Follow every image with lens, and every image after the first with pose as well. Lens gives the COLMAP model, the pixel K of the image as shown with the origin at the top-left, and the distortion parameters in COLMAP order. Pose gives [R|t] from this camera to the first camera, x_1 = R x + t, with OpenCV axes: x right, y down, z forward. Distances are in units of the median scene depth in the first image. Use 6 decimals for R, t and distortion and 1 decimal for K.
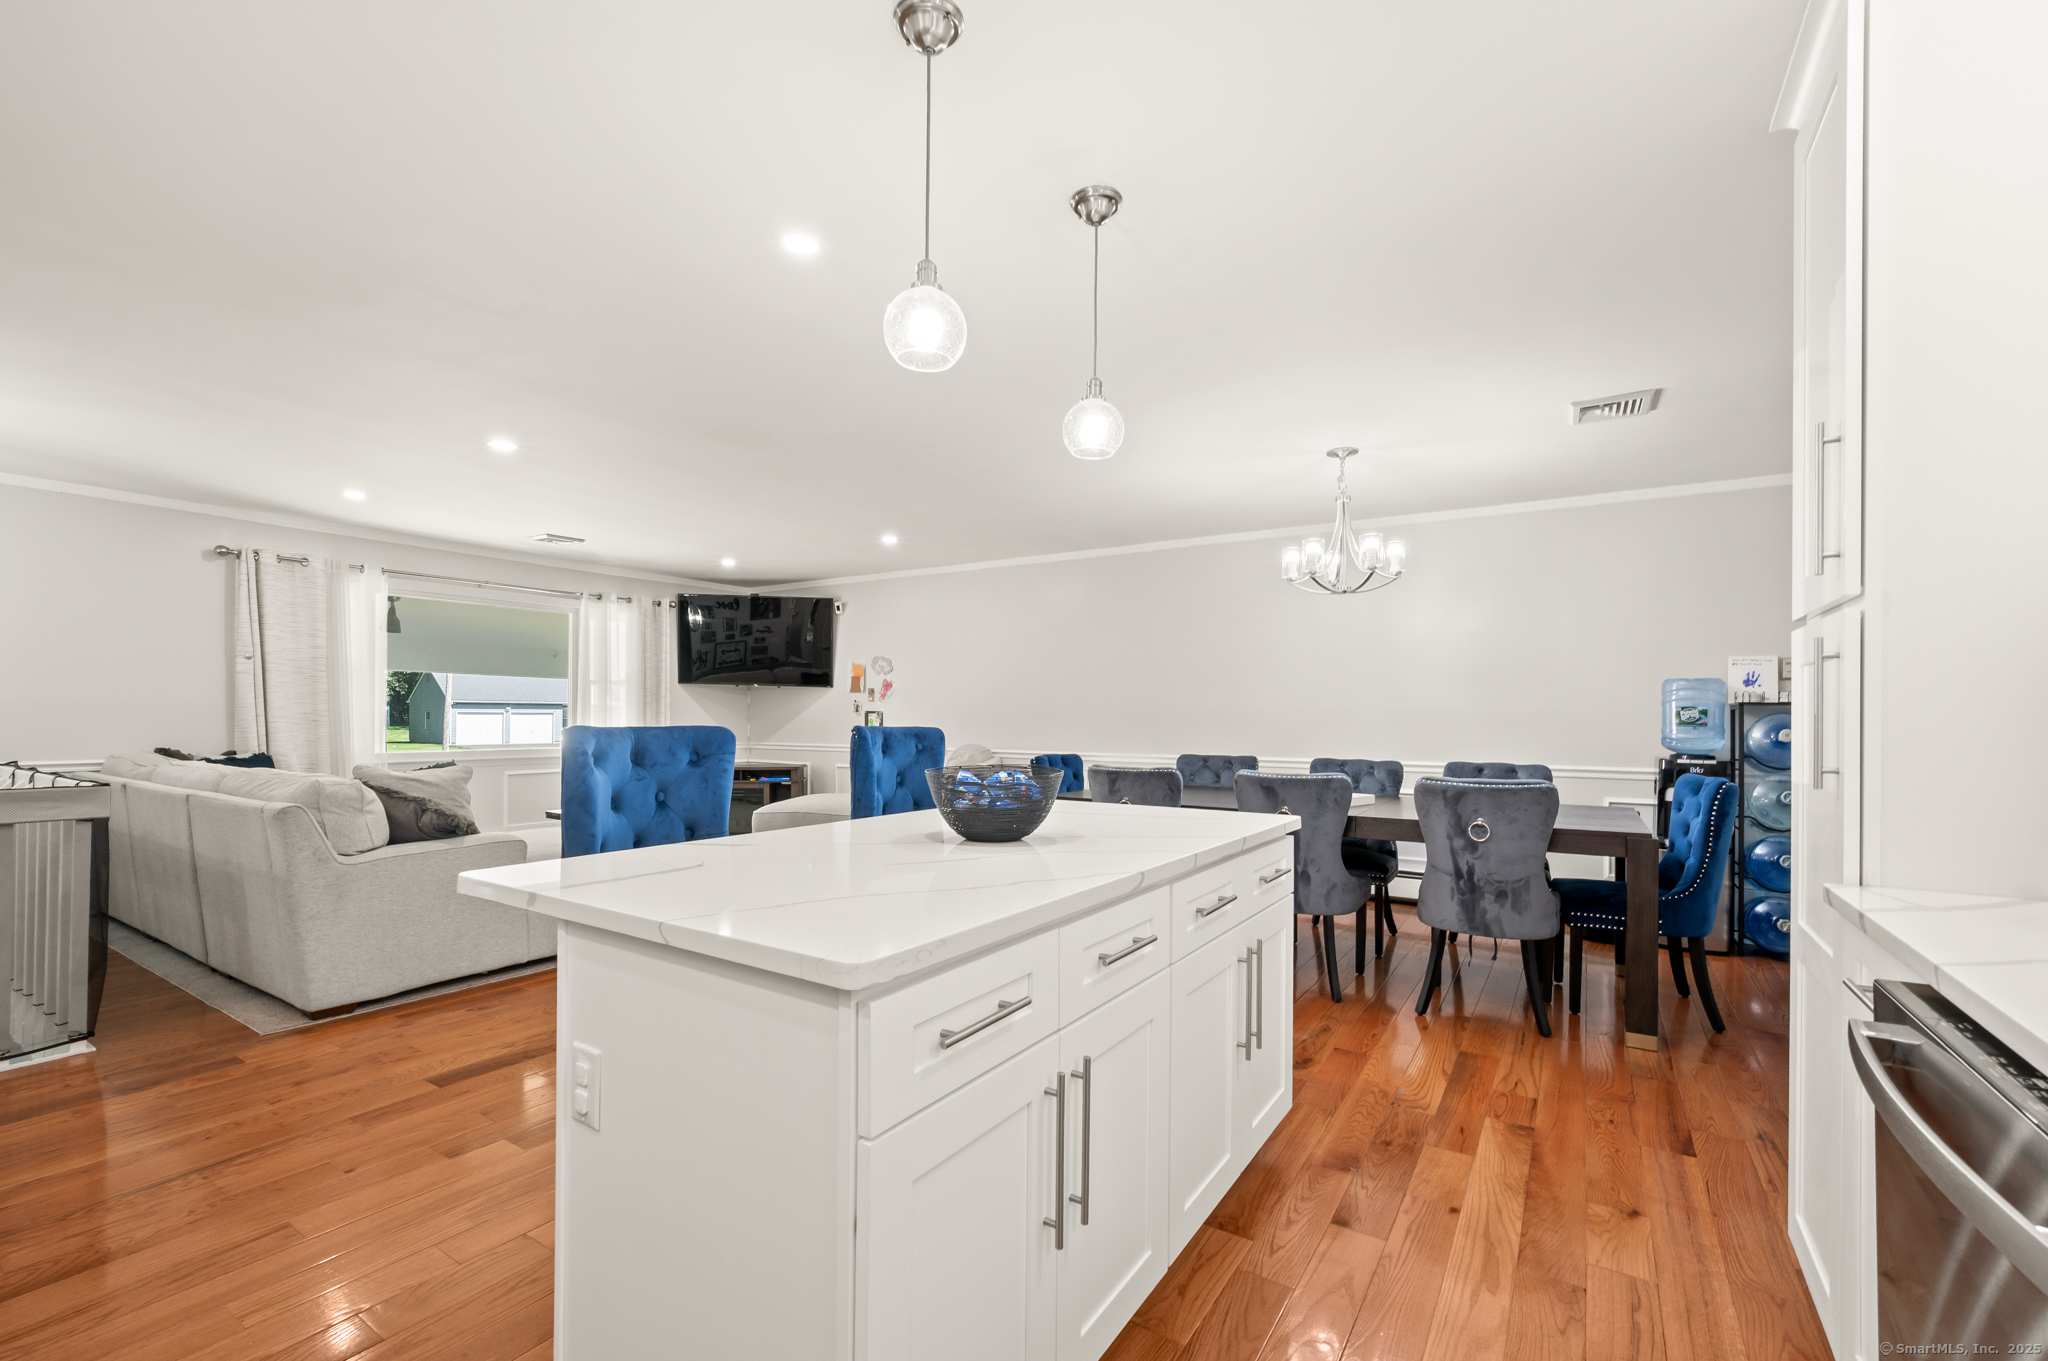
lens RADIAL K [[873.8, 0, 1031.8], [0, 873.8, 717.8], [0, 0, 1]] dist [-0.009681, 0.000093]
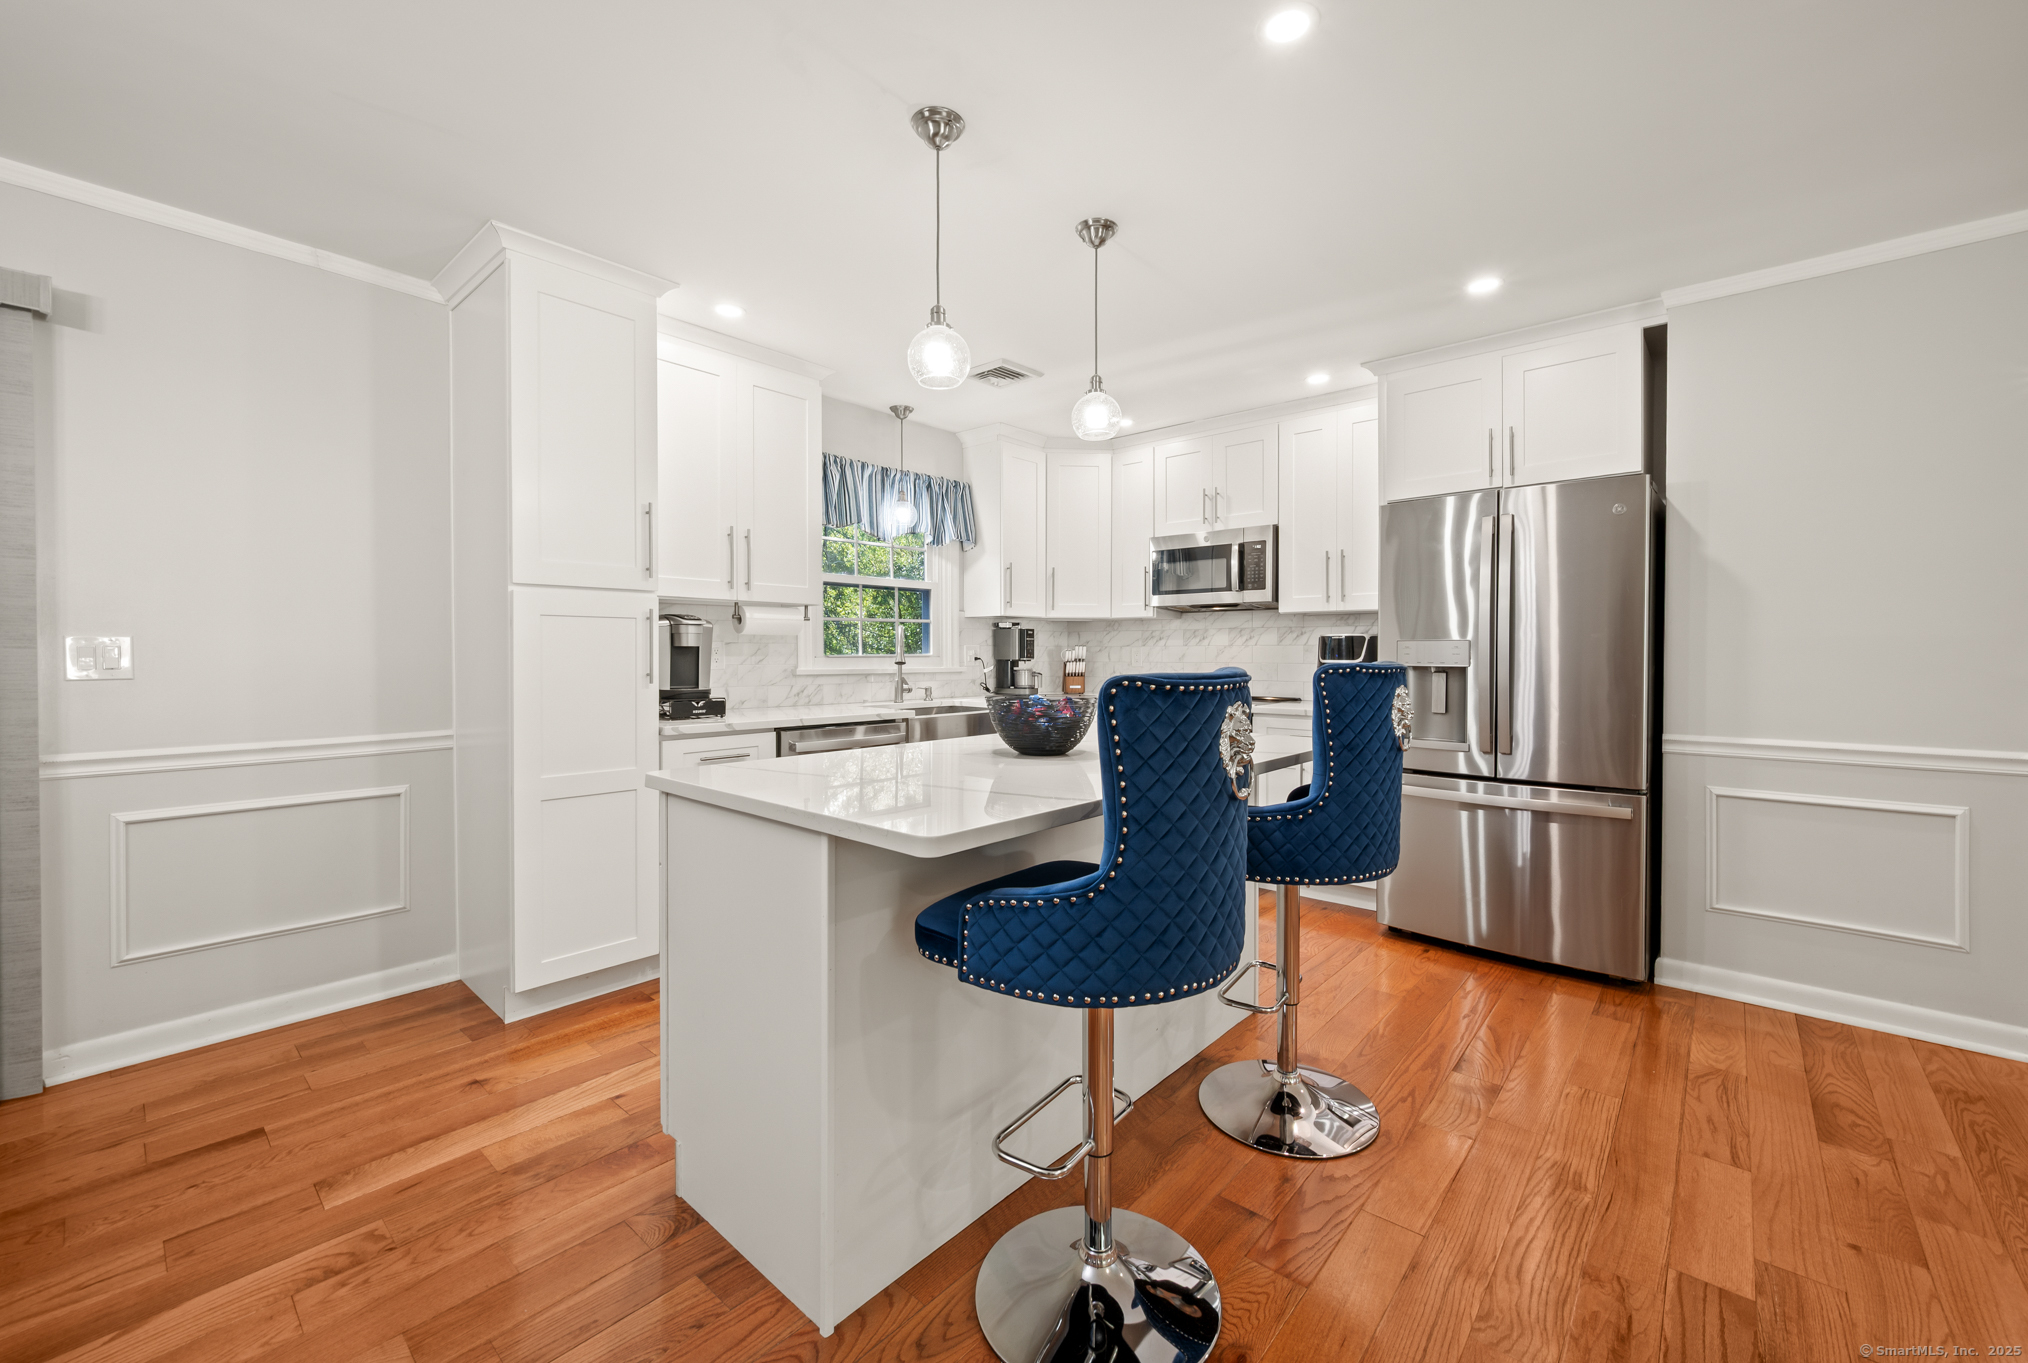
lens RADIAL K [[814.7, 0, 1034.0], [0, 814.7, 670.2], [0, 0, 1]] dist [-0.000784, -0.000234]
pose [[-0.990883, -0.010822, 0.134289, -0.046874], [-0.007243, 0.999606, 0.027111, 0.000082], [-0.134529, 0.025891, -0.990571, 0.556719]]
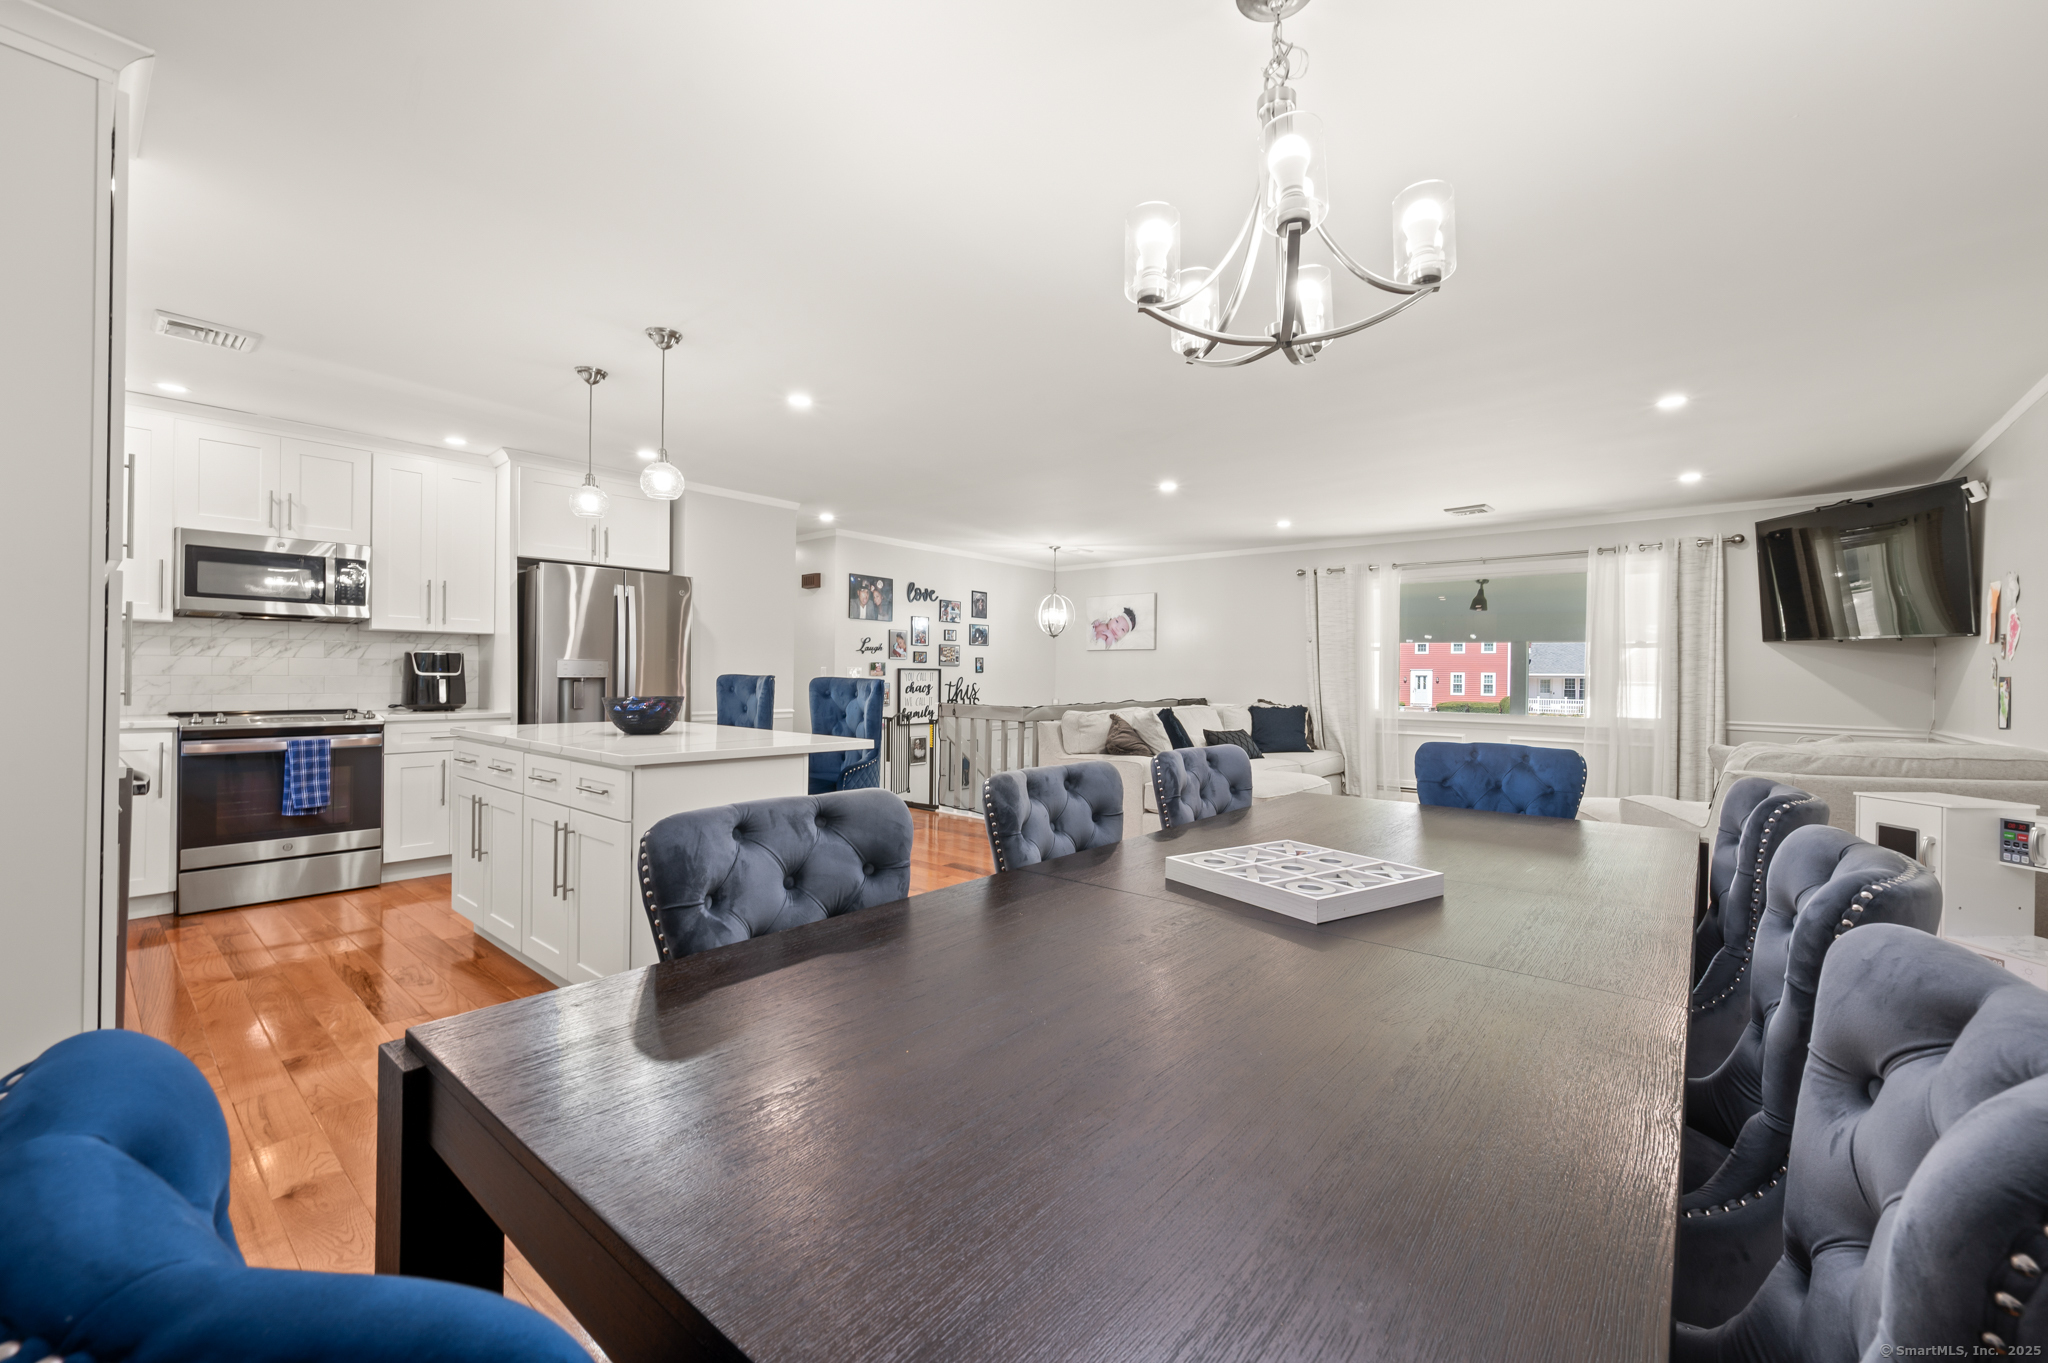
lens RADIAL K [[815.4, 0, 1024.4], [0, 815.4, 674.7], [0, 0, 1]] dist [-0.004693, -0.000052]
pose [[-0.129412, -0.007804, -0.991560, 0.424626], [-0.017139, 0.999837, -0.005632, 0.003851], [0.991443, 0.016265, -0.129524, 0.533343]]
